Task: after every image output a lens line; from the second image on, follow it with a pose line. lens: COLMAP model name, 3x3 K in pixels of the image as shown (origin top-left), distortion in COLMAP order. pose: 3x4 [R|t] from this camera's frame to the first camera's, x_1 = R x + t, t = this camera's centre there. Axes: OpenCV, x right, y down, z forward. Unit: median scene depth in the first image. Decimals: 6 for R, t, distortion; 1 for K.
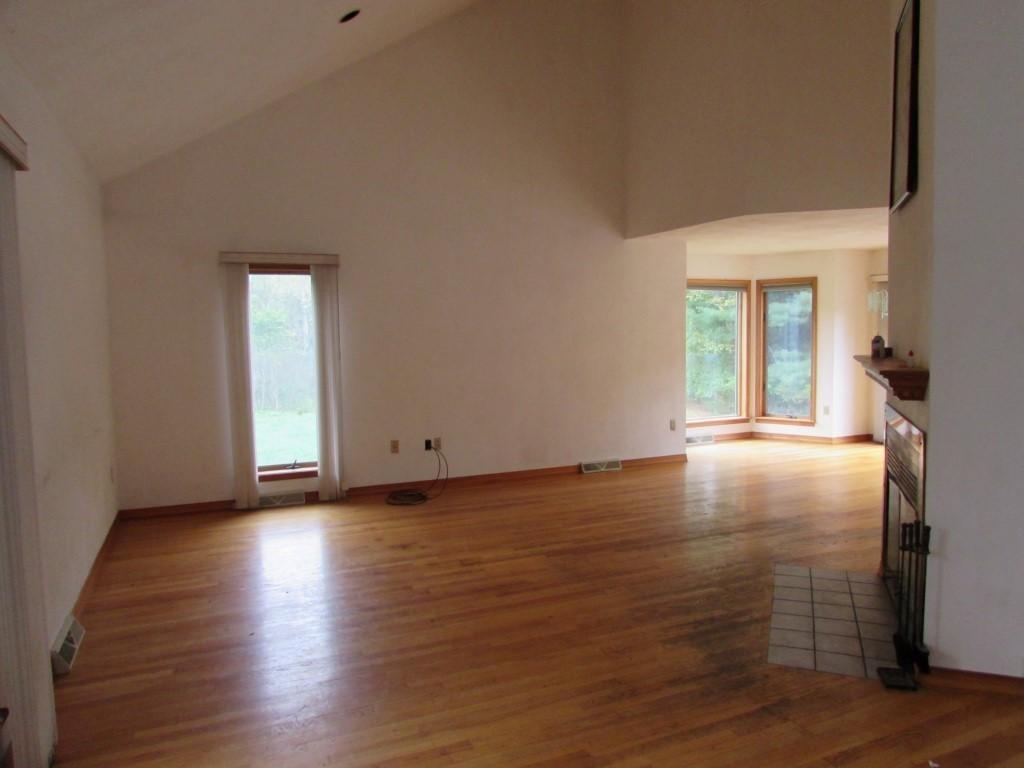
lens RADIAL K [[720.2, 0, 512.0], [0, 720.2, 384.0], [0, 0, 1]] dist [-0.046769, -0.001173]
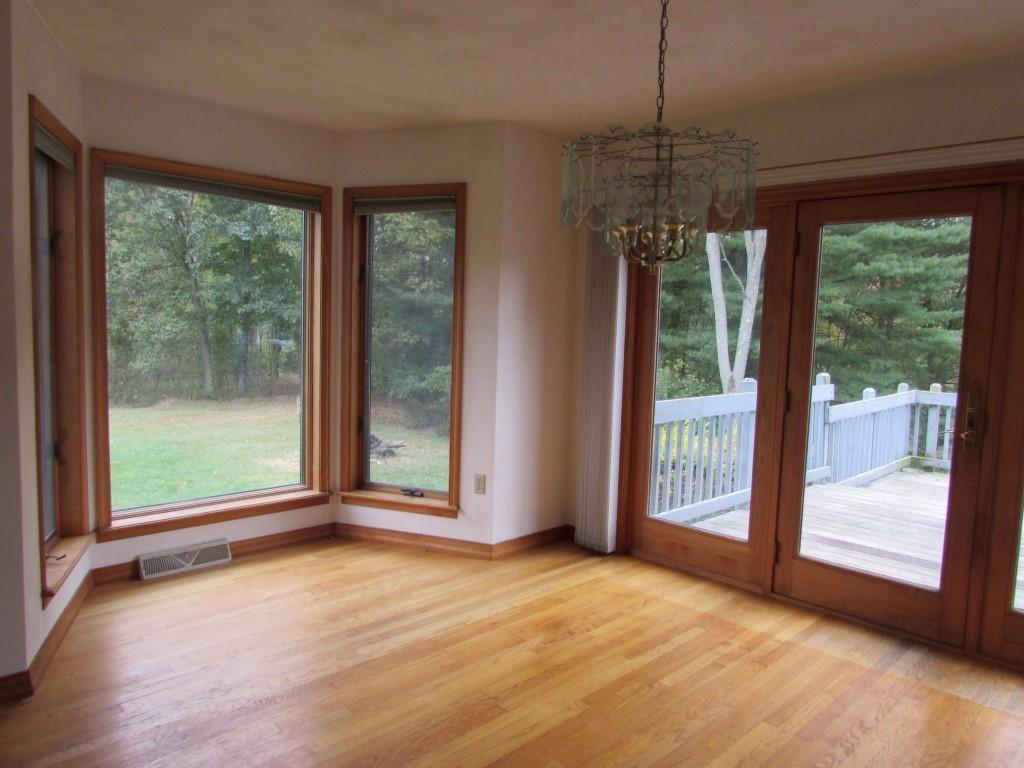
lens RADIAL K [[720.2, 0, 512.0], [0, 720.2, 384.0], [0, 0, 1]] dist [-0.046769, -0.001173]
pose [[0.932107, 0.011613, 0.361998, 0.277730], [-0.017000, 0.999787, 0.011701, -0.029605], [-0.361785, -0.017060, 0.932105, 0.541518]]
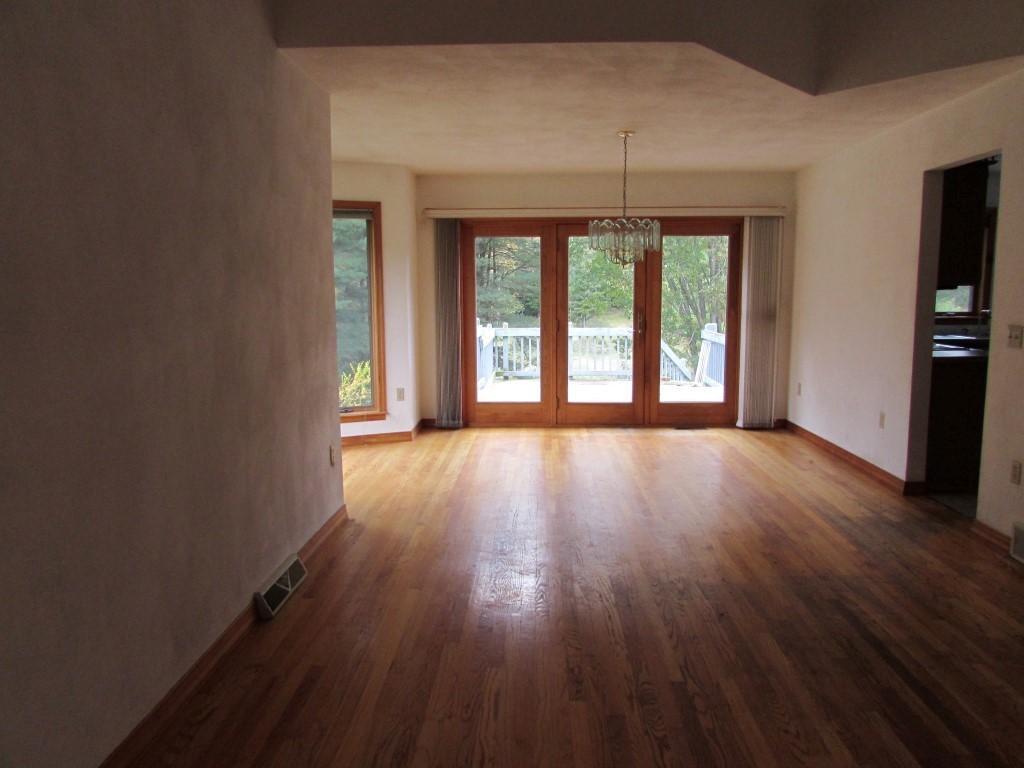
lens RADIAL K [[720.2, 0, 512.0], [0, 720.2, 384.0], [0, 0, 1]] dist [-0.046769, -0.001173]
pose [[0.422574, -0.100262, 0.900766, -0.147054], [0.064336, 0.994673, 0.080533, -0.022384], [-0.904042, 0.023921, 0.426773, 0.562134]]
